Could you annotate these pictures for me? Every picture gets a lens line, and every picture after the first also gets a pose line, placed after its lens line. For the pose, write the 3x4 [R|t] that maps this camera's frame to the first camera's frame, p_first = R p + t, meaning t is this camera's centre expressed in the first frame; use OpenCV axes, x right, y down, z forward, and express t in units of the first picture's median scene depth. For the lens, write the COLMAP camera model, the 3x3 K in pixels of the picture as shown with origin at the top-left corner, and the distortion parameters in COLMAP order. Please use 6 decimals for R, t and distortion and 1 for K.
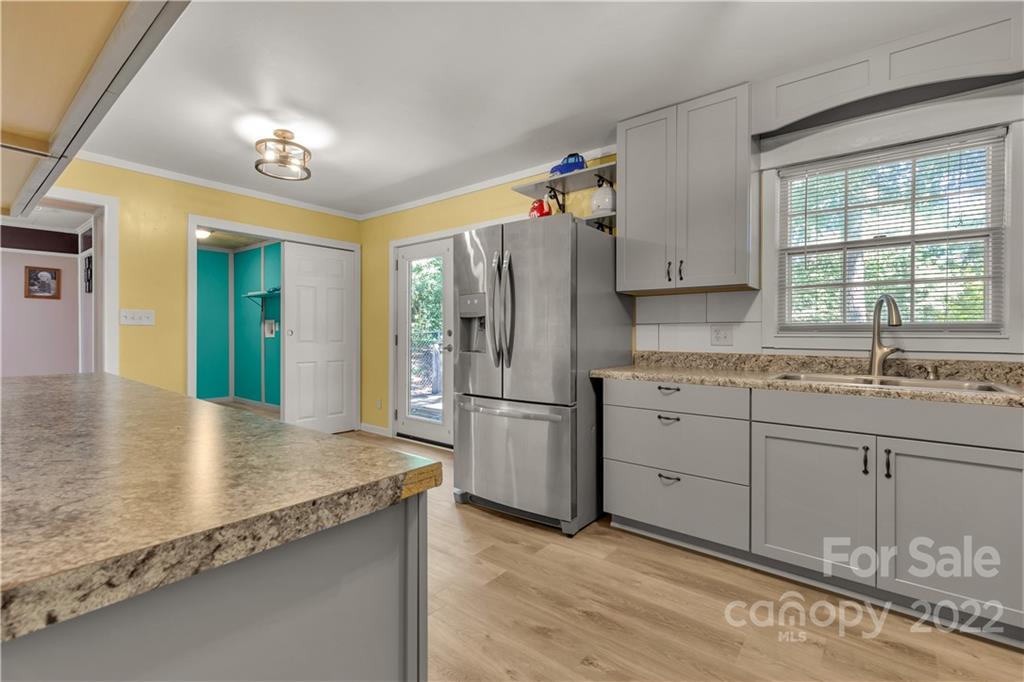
lens RADIAL K [[464.3, 0, 510.0], [0, 464.3, 338.2], [0, 0, 1]] dist [0.008101, -0.000490]
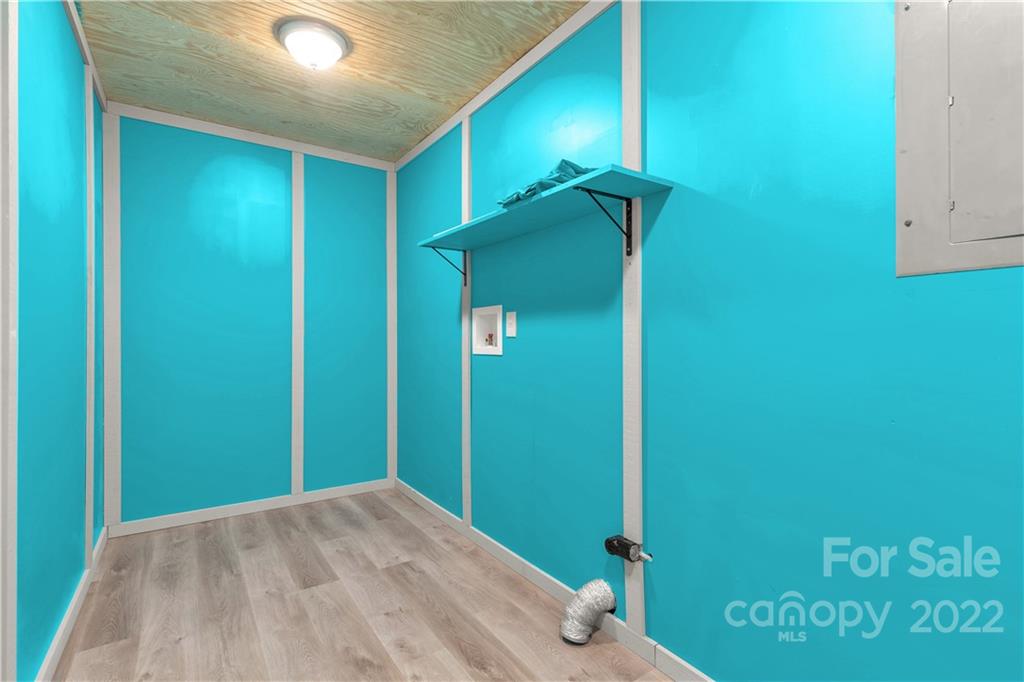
lens RADIAL K [[470.6, 0, 511.2], [0, 470.6, 338.7], [0, 0, 1]] dist [-0.011134, 0.001545]
pose [[0.963163, -0.006925, -0.268827, -0.557997], [0.004987, 0.999956, -0.007890, -0.015376], [0.268870, 0.006258, 0.963156, 0.906496]]
